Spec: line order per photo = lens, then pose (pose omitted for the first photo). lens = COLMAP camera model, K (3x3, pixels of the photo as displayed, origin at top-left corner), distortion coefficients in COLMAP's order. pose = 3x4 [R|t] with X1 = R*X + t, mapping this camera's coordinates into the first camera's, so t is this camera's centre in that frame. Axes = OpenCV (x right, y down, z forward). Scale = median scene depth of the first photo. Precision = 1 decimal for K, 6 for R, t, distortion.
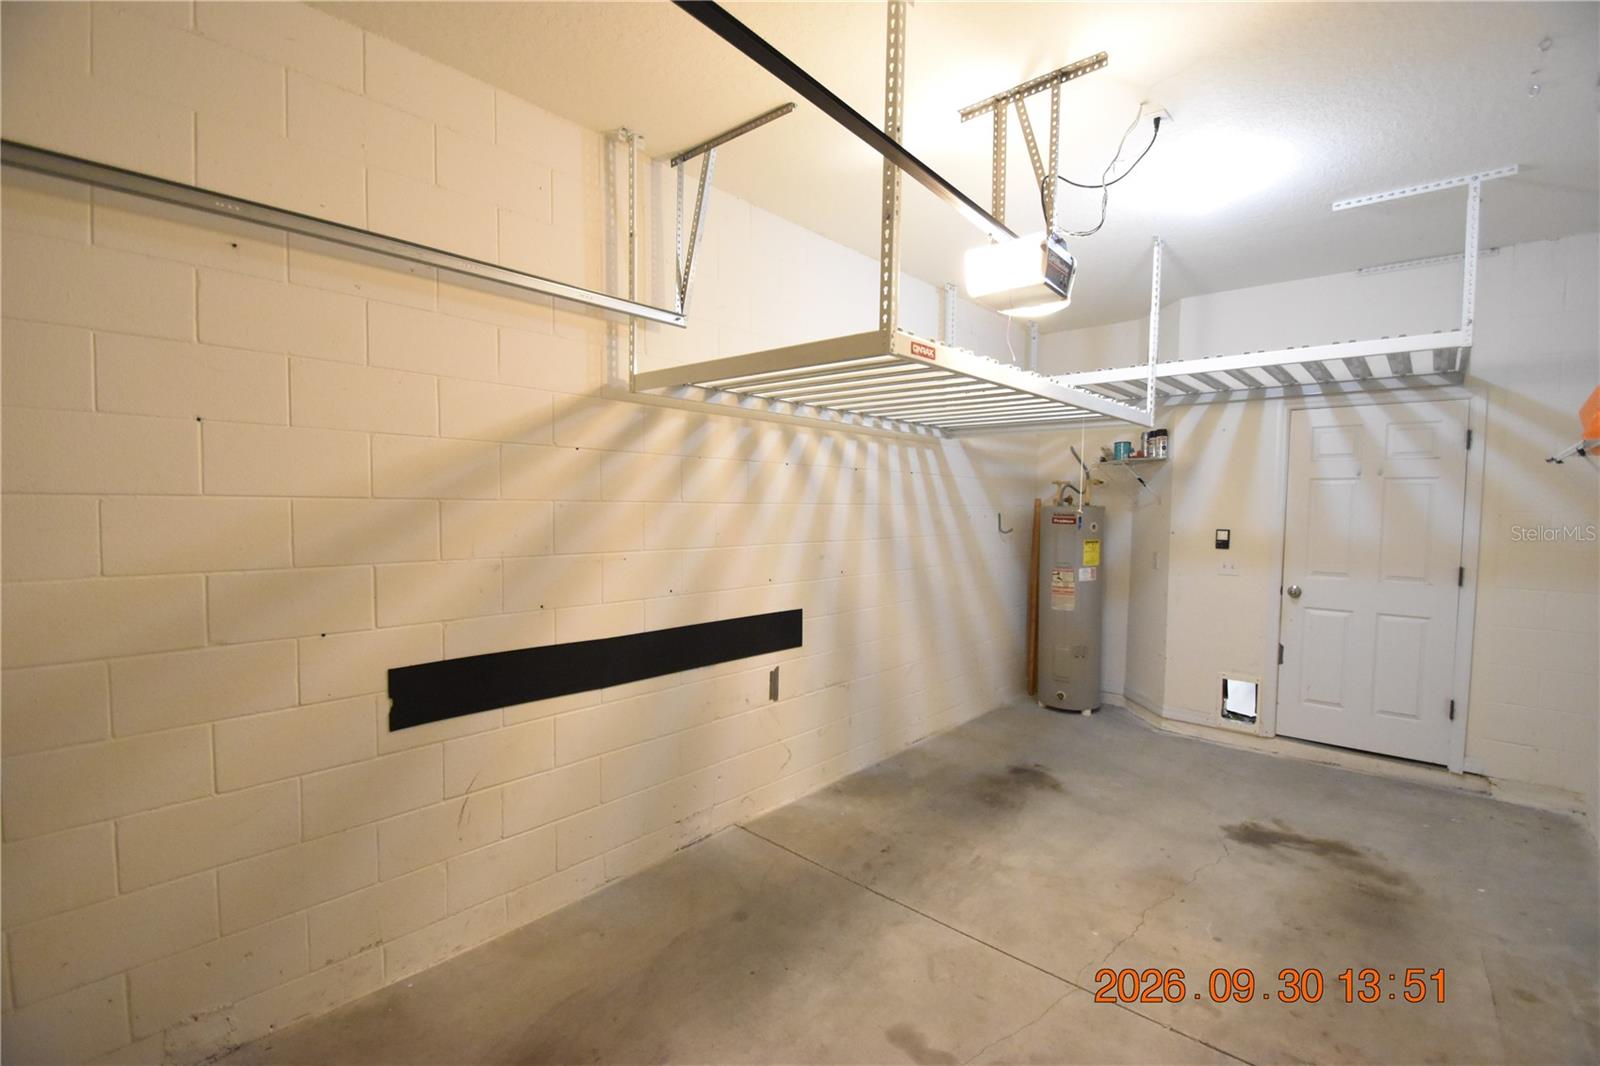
lens RADIAL K [[699.3, 0, 791.4], [0, 699.3, 539.4], [0, 0, 1]] dist [0.019904, -0.020983]
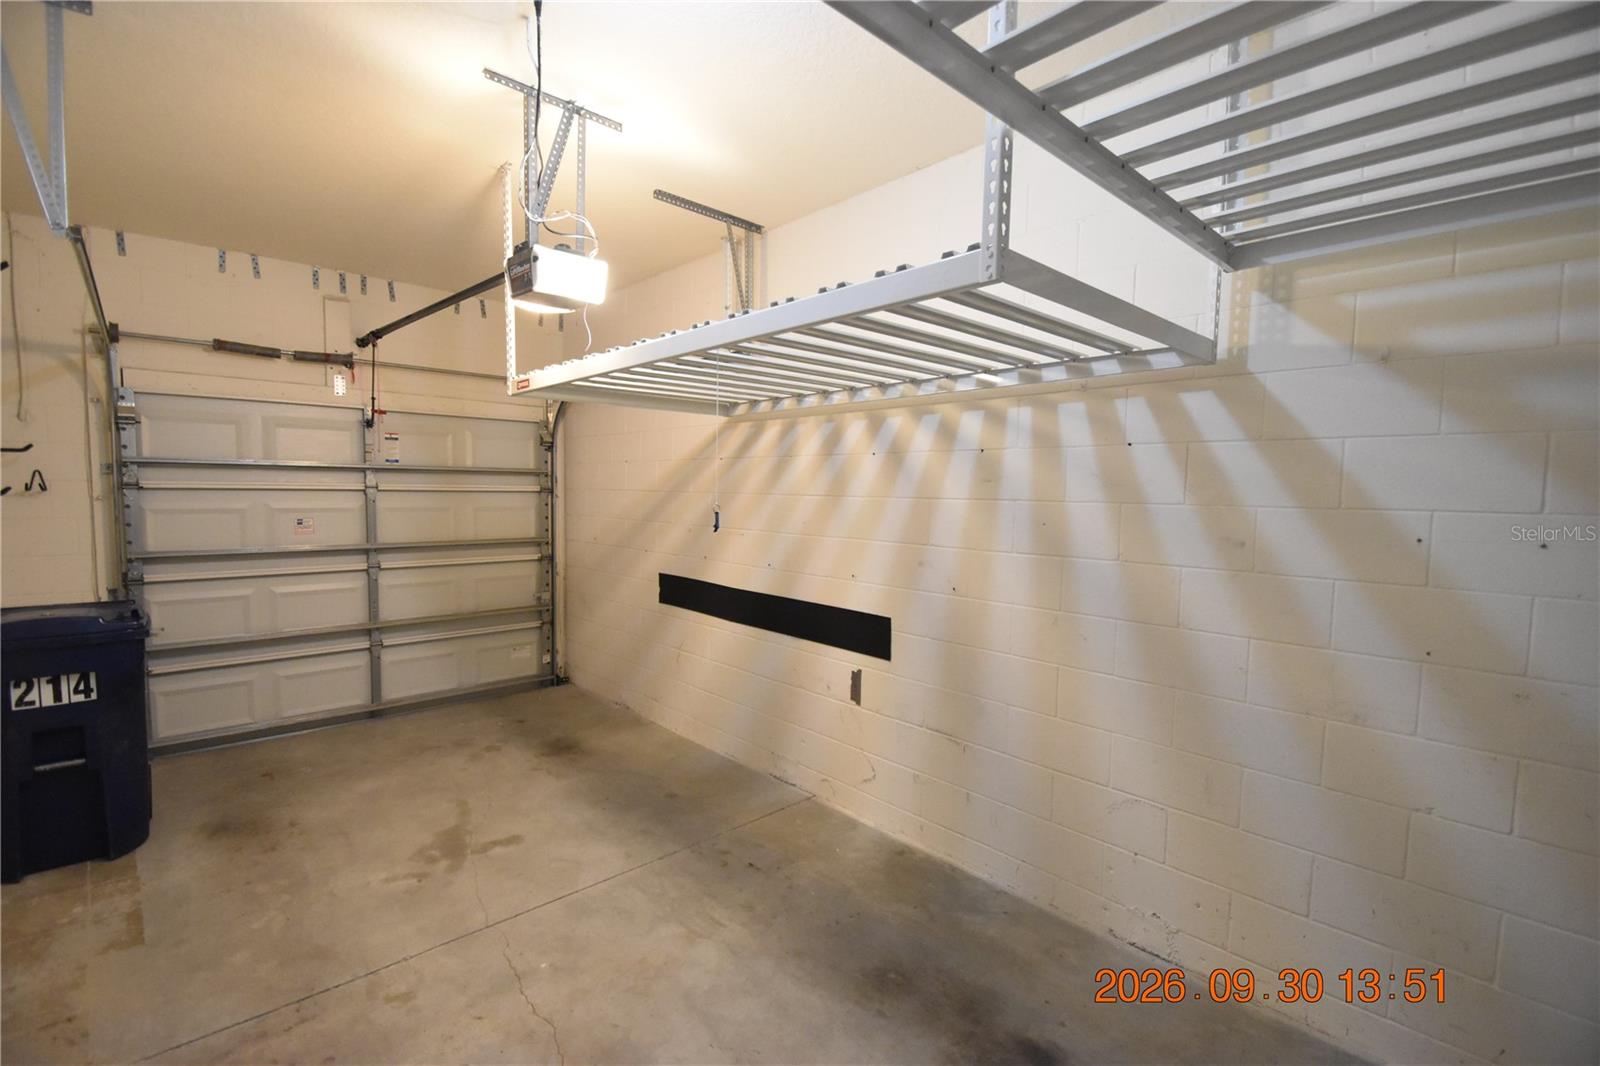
lens RADIAL K [[699.3, 0, 791.4], [0, 699.3, 539.4], [0, 0, 1]] dist [0.019904, -0.020983]
pose [[-0.088710, 0.057309, -0.994407, 0.926780], [-0.070104, 0.995509, 0.063626, -0.047214], [0.993587, 0.075356, -0.084294, 0.984916]]
